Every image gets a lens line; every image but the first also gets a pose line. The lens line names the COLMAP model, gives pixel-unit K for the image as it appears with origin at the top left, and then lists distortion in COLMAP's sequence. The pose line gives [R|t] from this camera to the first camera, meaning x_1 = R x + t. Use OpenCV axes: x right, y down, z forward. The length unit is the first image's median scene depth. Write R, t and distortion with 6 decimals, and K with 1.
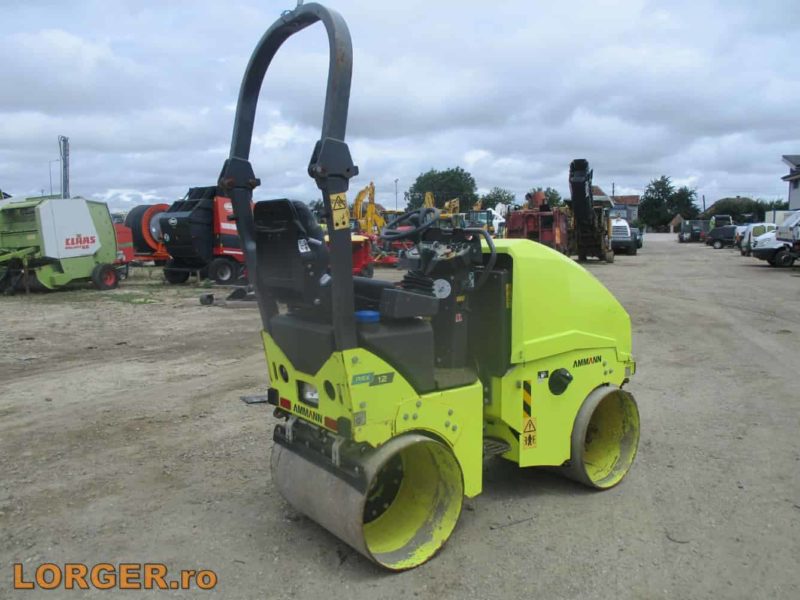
lens RADIAL K [[697.0, 0, 403.8], [0, 697.0, 301.1], [0, 0, 1]] dist [-0.038302, -0.002140]
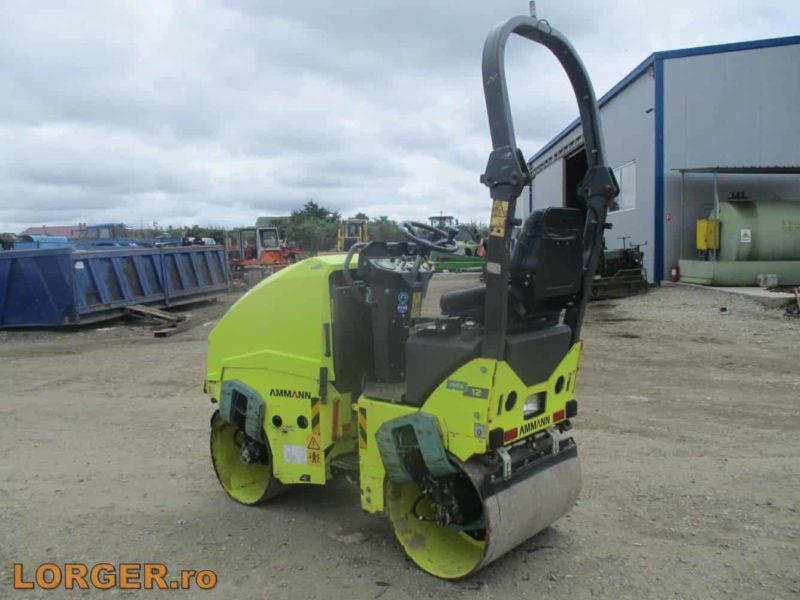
lens RADIAL K [[697.0, 0, 403.8], [0, 697.0, 301.1], [0, 0, 1]] dist [-0.038302, -0.002140]
pose [[-0.199347, -0.074677, 0.977079, -0.142692], [0.135121, 0.985473, 0.102886, -0.018728], [-0.970568, 0.152535, -0.186361, 0.182221]]
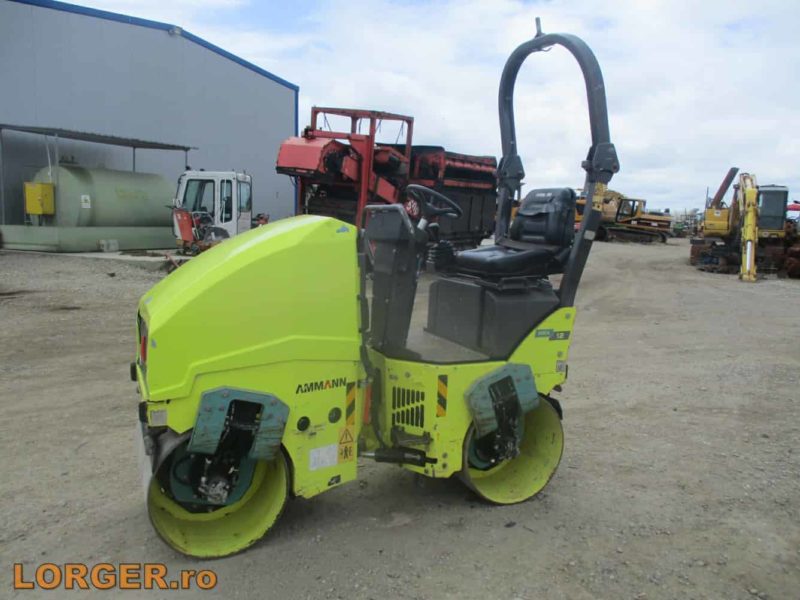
lens RADIAL K [[697.0, 0, 403.8], [0, 697.0, 301.1], [0, 0, 1]] dist [-0.038302, -0.002140]
pose [[-0.980526, -0.057982, 0.187633, -0.023362], [-0.012997, 0.972486, 0.232598, -0.030579], [-0.195957, 0.225630, -0.954302, 0.297371]]
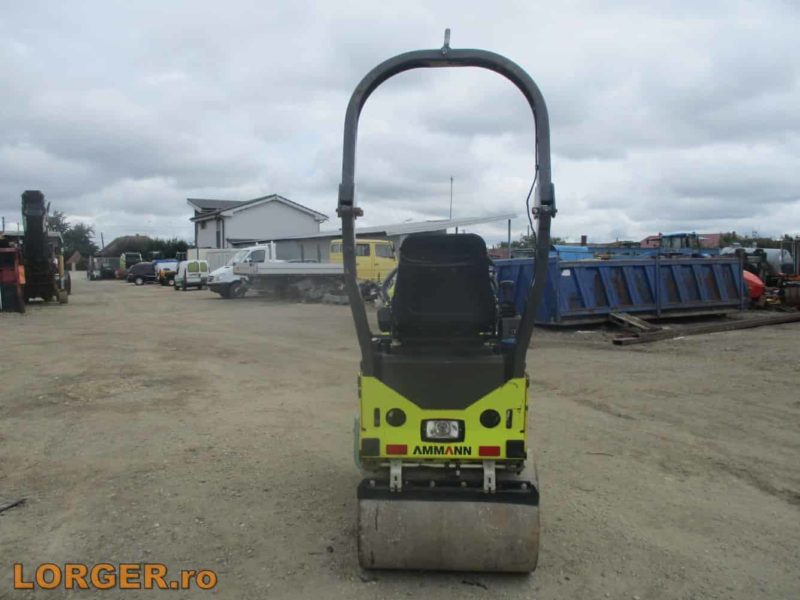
lens RADIAL K [[697.0, 0, 403.8], [0, 697.0, 301.1], [0, 0, 1]] dist [-0.038302, -0.002140]
pose [[0.638992, -0.044851, 0.767904, -0.124854], [0.086179, 0.996188, -0.013527, -0.005458], [-0.764370, 0.074821, 0.640422, 0.054538]]
